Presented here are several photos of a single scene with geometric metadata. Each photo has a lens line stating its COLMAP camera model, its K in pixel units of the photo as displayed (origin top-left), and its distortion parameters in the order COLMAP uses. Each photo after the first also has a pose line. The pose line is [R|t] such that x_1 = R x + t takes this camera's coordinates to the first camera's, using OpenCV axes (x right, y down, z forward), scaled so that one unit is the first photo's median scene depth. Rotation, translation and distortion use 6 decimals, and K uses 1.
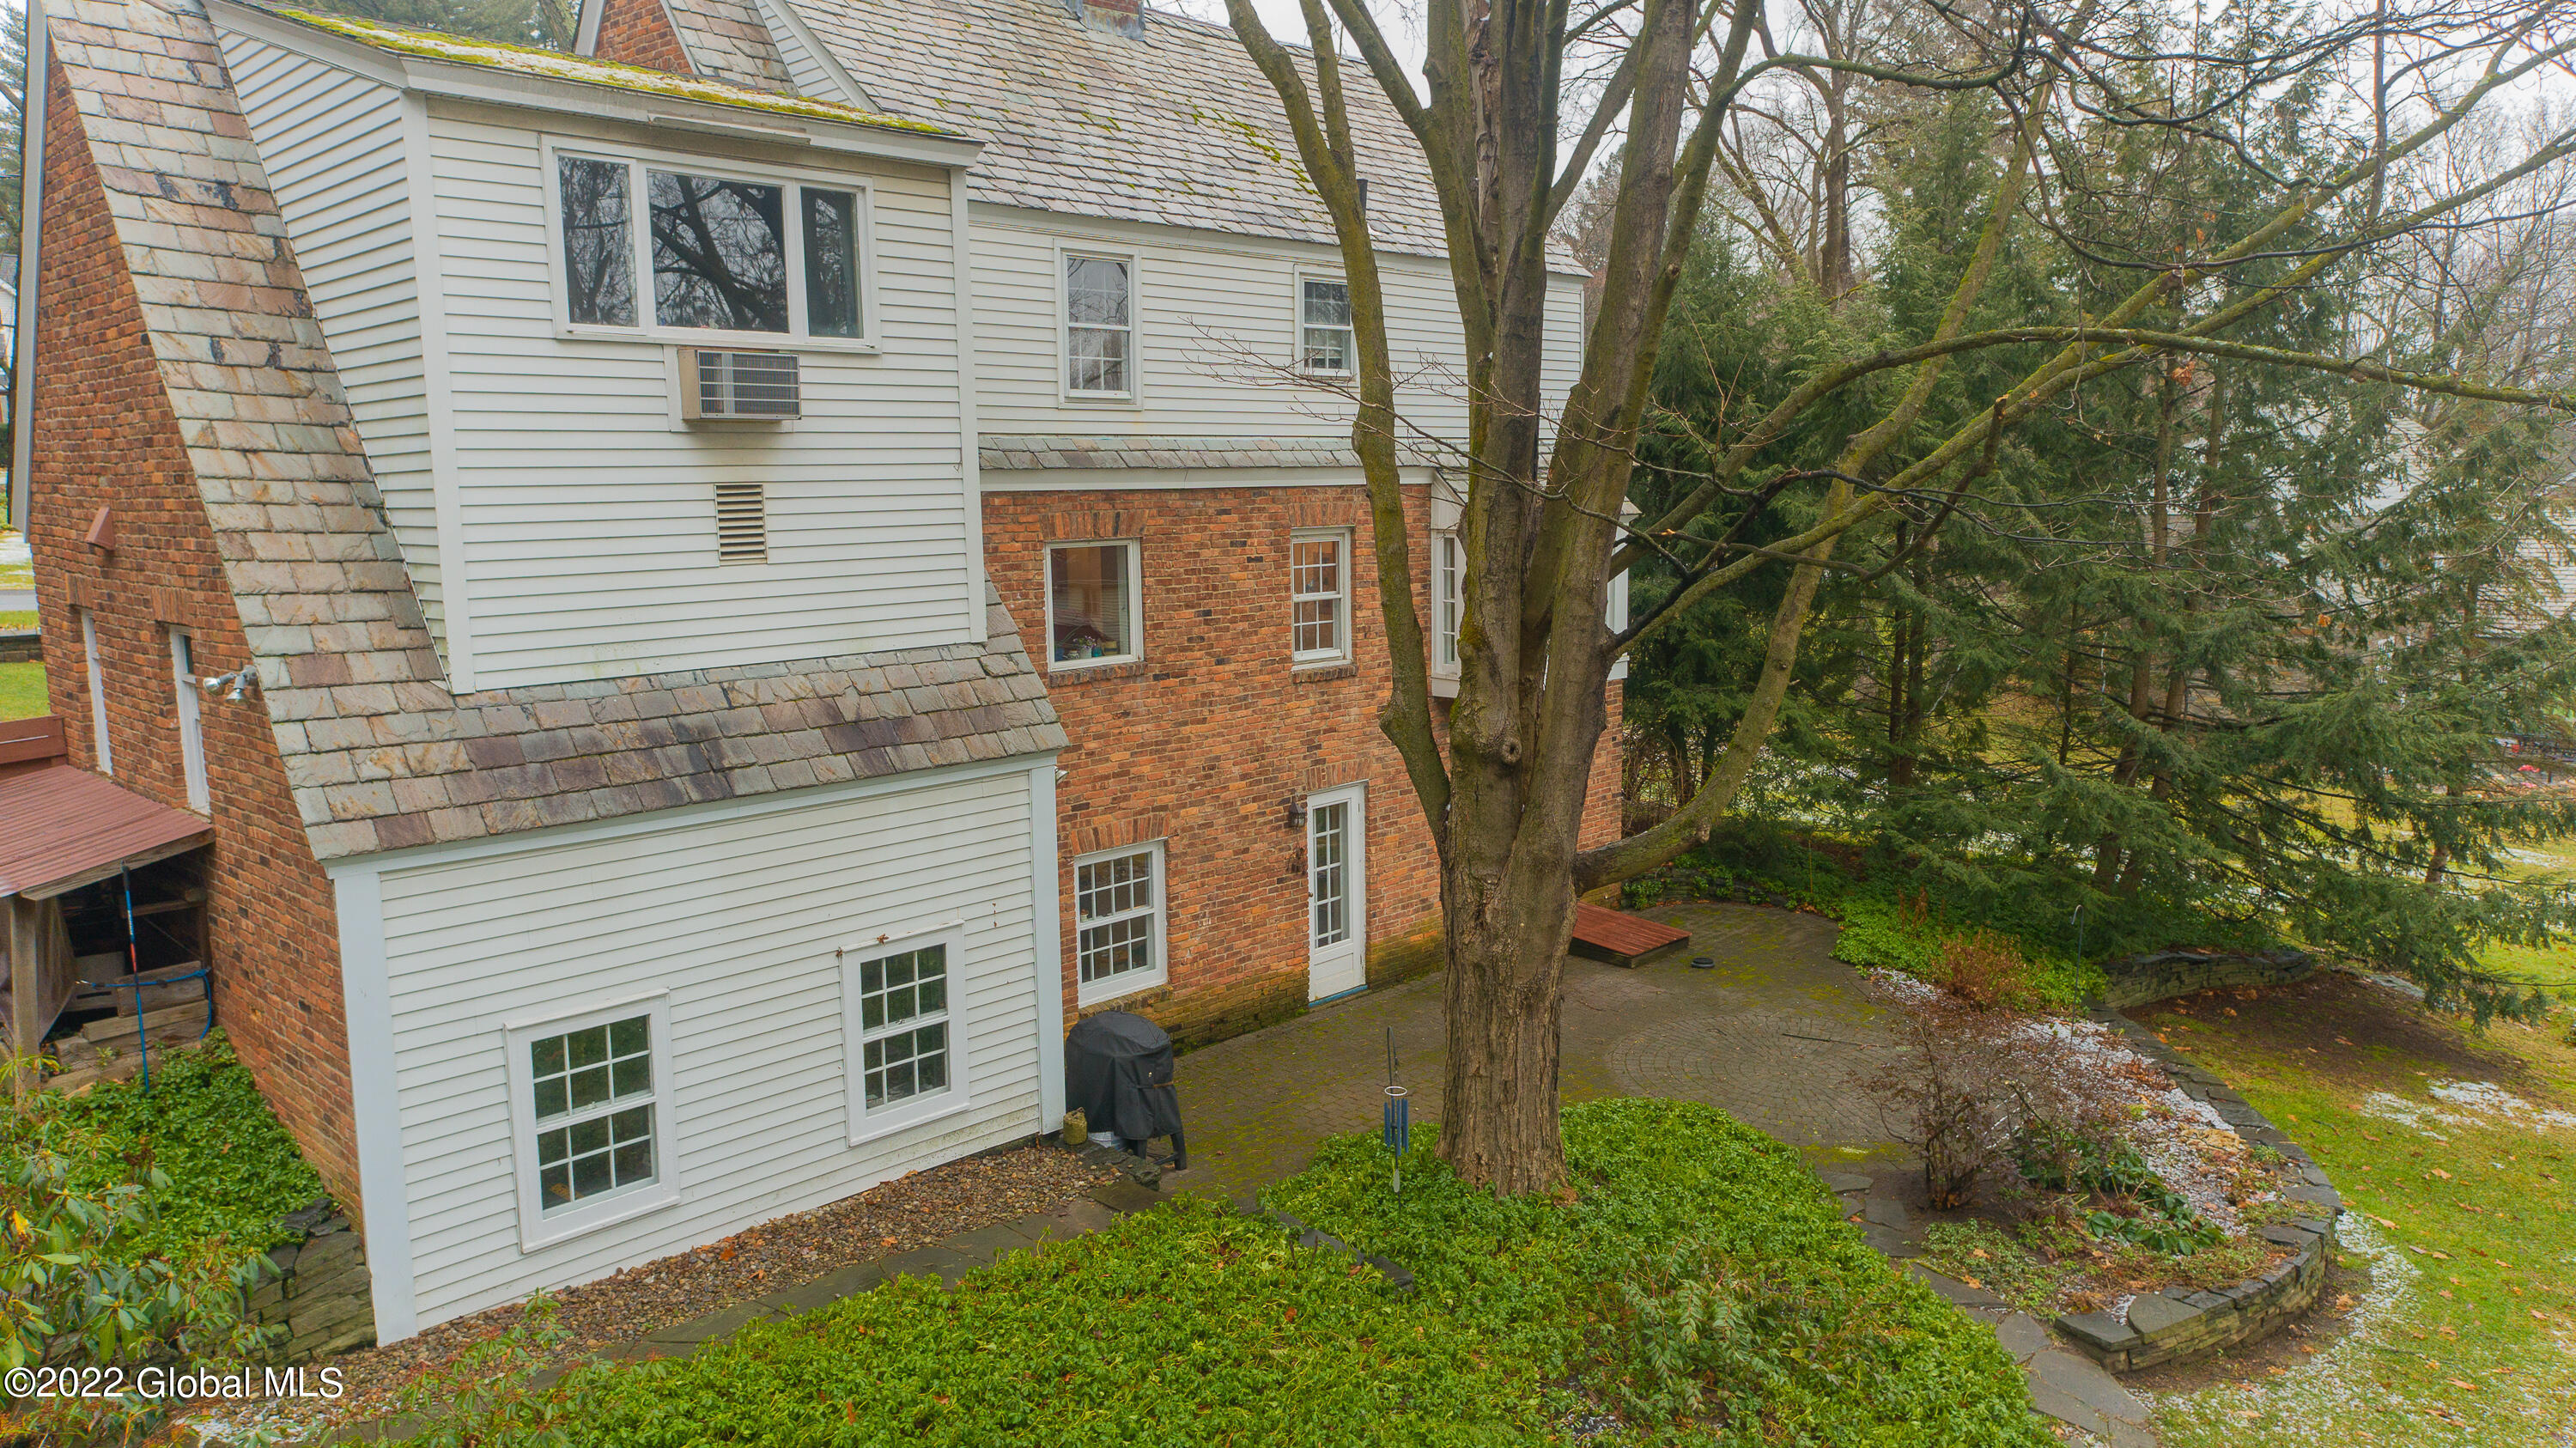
lens RADIAL K [[1730.8, 0, 1285.4], [0, 1730.8, 716.6], [0, 0, 1]] dist [0.014985, 0.014590]
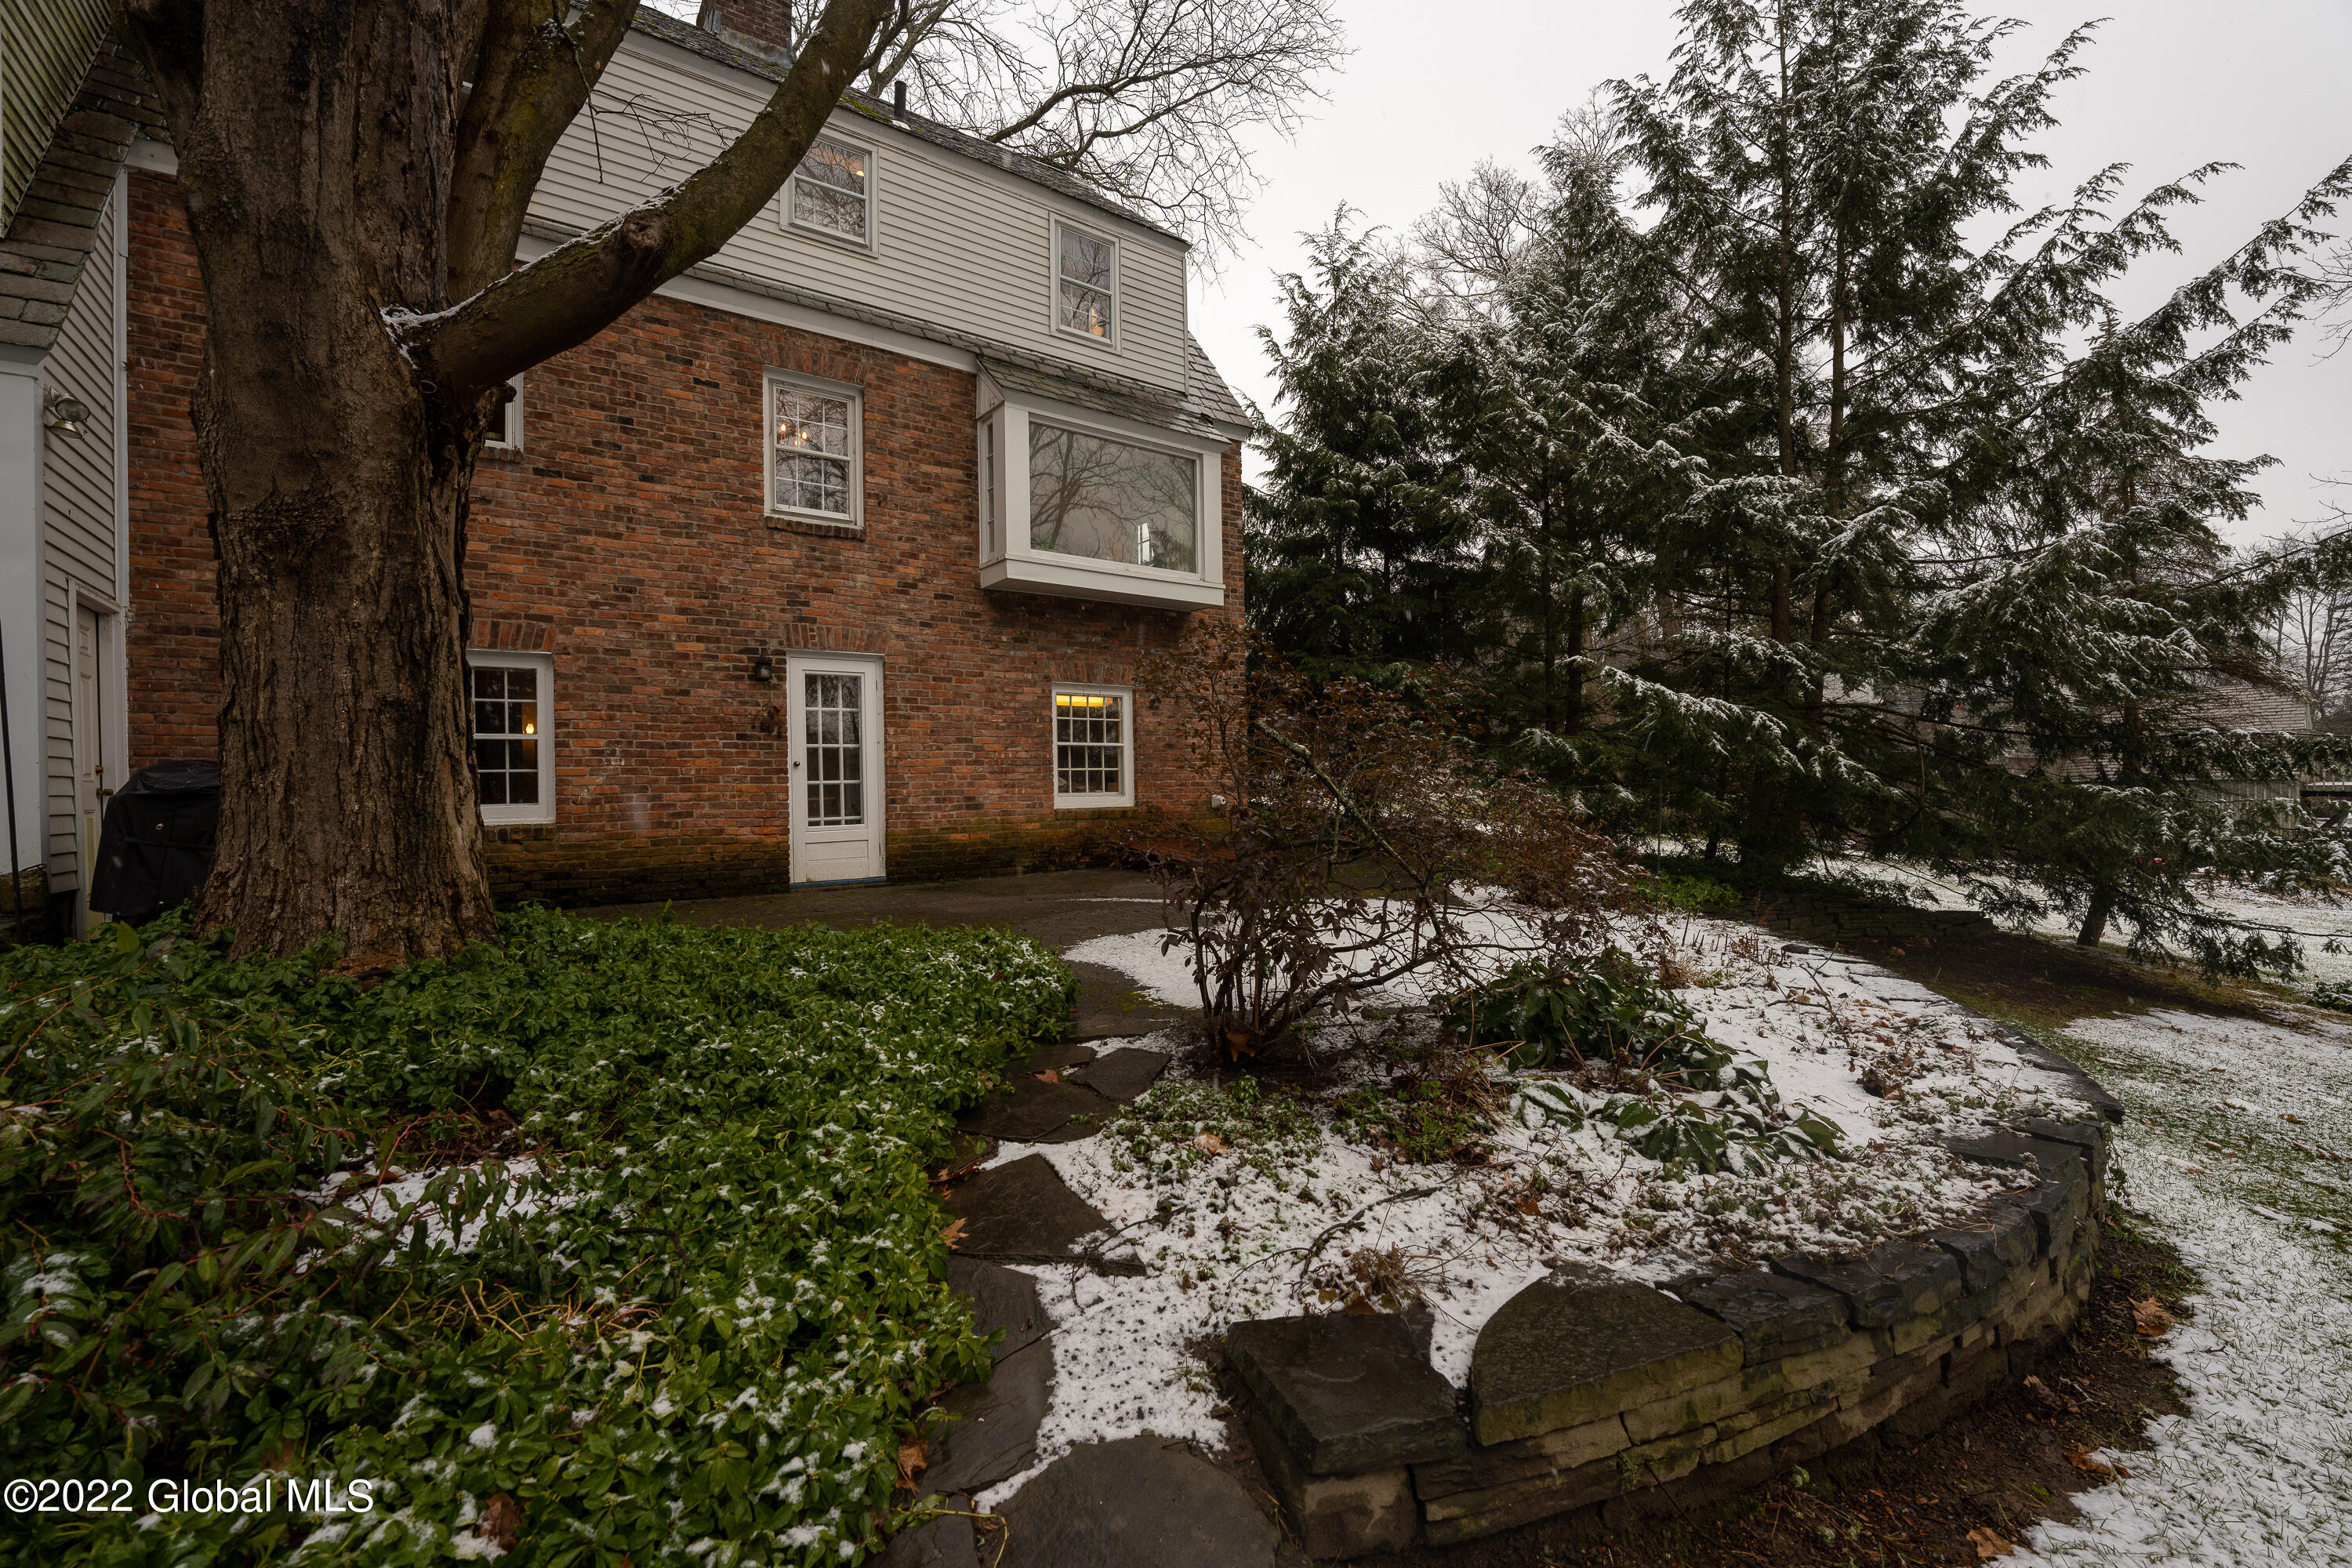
lens RADIAL K [[960.8, 0, 1176.0], [0, 960.8, 784.0], [0, 0, 1]] dist [-0.026096, 0.000235]
pose [[0.986261, -0.001441, -0.165187, 0.438289], [-0.020596, 0.991086, -0.131619, 0.258067], [0.163904, 0.133213, 0.977440, 0.775562]]
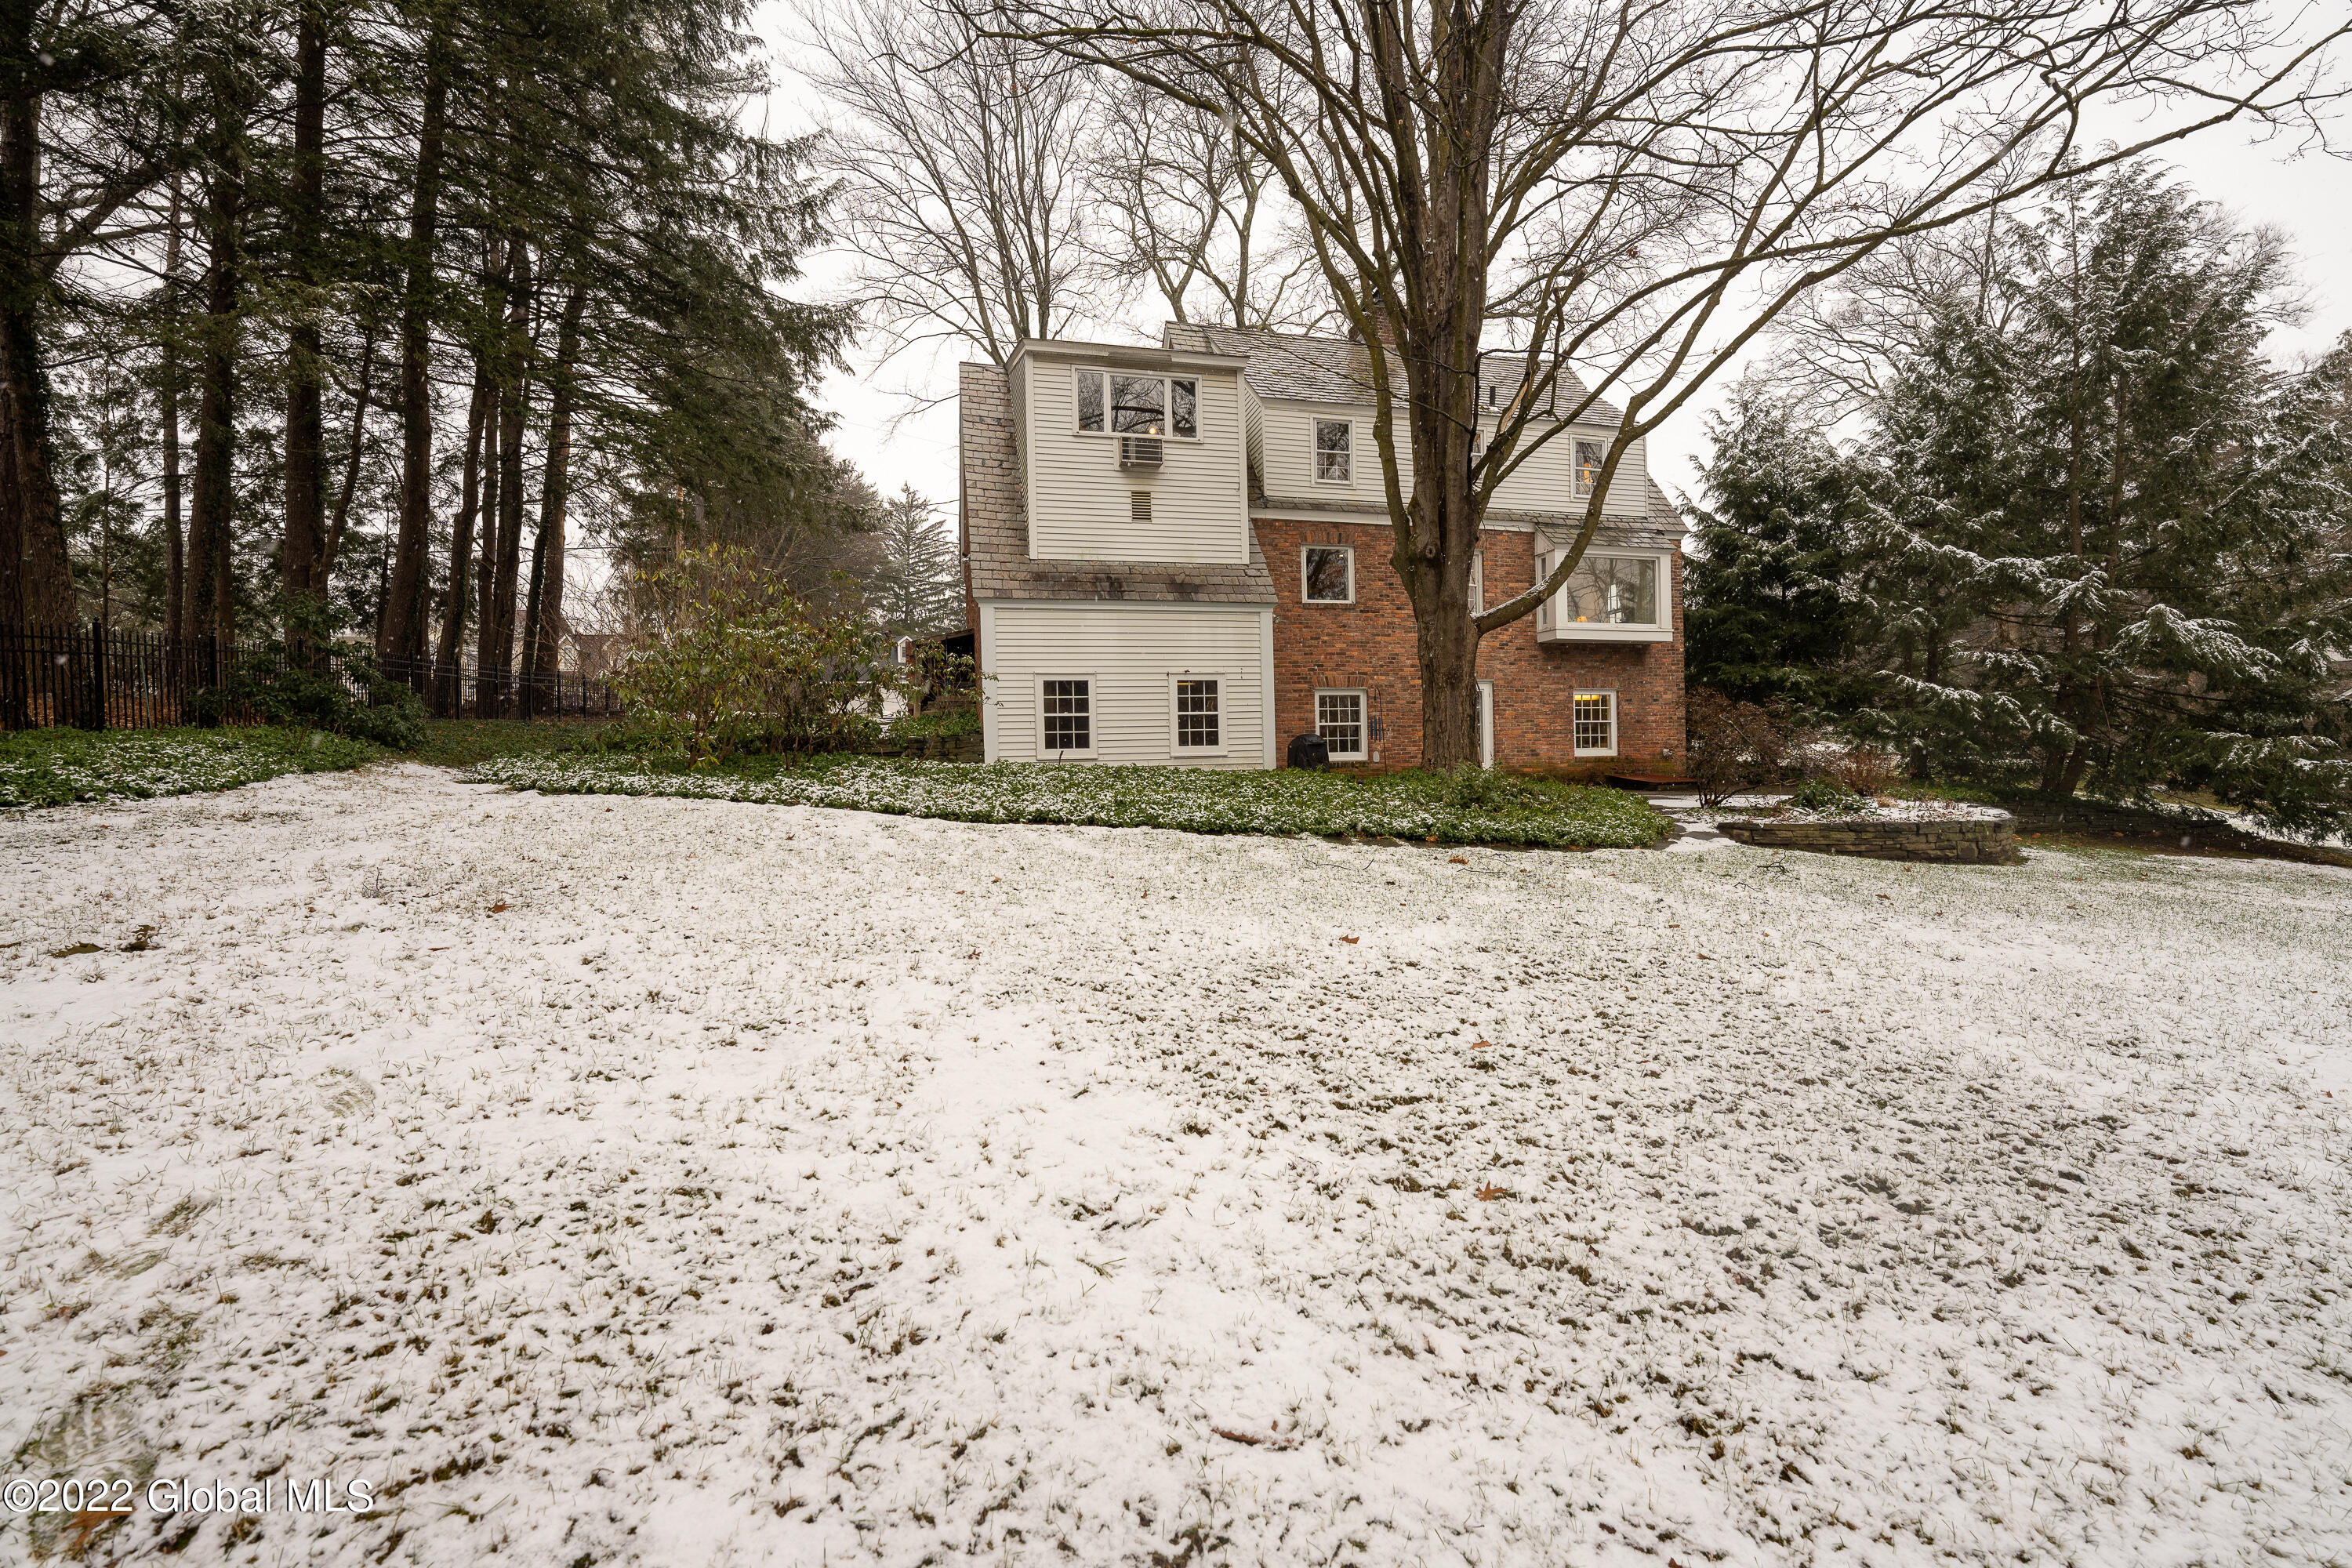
lens RADIAL K [[960.8, 0, 1176.0], [0, 960.8, 784.0], [0, 0, 1]] dist [-0.026096, 0.000235]
pose [[0.855925, 0.002844, -0.517093, 0.447850], [-0.059387, 0.993909, -0.092834, 0.408938], [0.513679, 0.110168, 0.850880, -0.132162]]
